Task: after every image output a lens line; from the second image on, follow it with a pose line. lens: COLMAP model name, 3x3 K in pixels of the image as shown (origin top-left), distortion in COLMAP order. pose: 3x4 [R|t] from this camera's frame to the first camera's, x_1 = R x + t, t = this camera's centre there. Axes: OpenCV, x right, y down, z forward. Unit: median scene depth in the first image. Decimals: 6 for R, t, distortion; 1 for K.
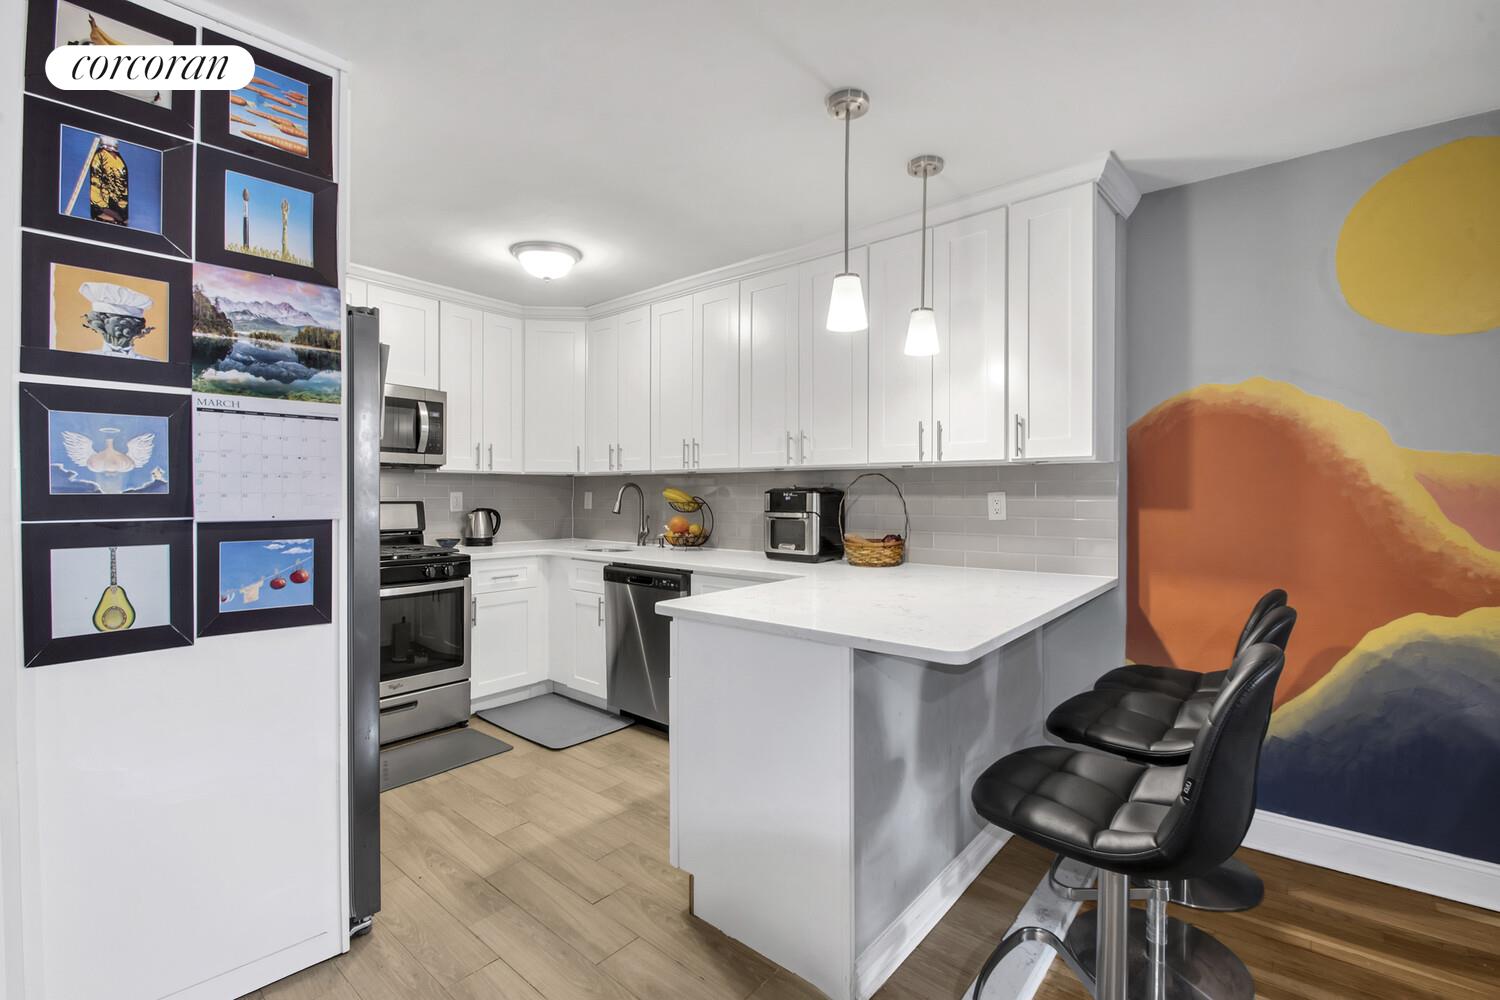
lens RADIAL K [[656.3, 0, 756.4], [0, 656.3, 494.3], [0, 0, 1]] dist [0.000937, -0.009347]
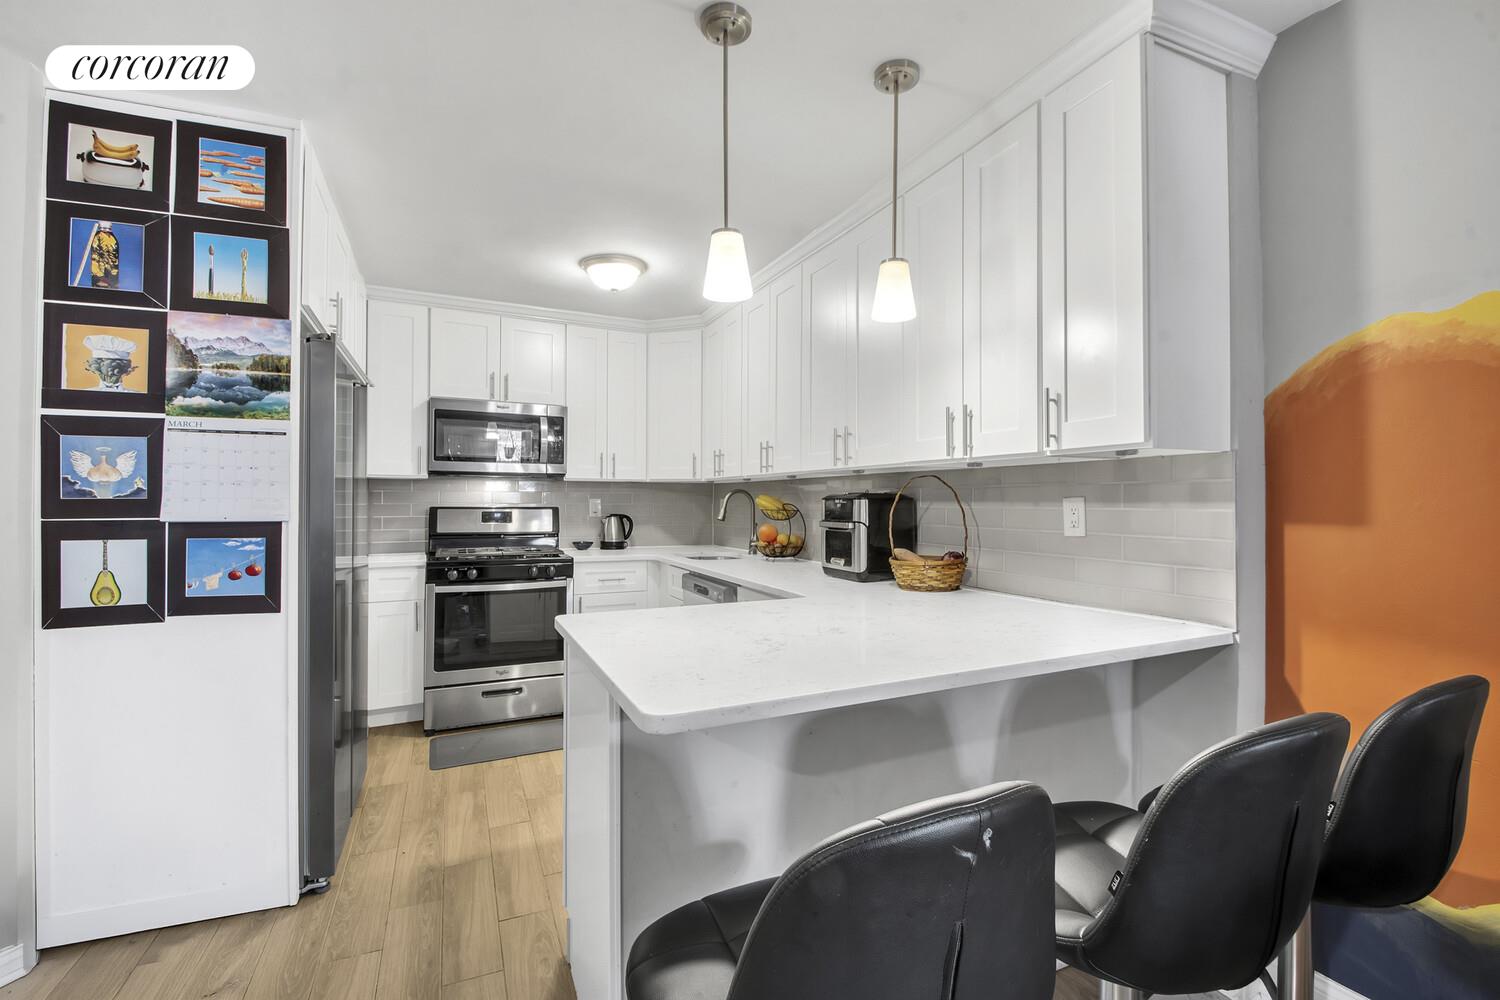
lens RADIAL K [[656.3, 0, 756.4], [0, 656.3, 494.3], [0, 0, 1]] dist [0.000937, -0.009347]
pose [[0.905576, -0.003326, -0.424171, 0.605173], [-0.001695, 0.999933, -0.011459, 0.002851], [0.424181, 0.011096, 0.905509, 0.325868]]
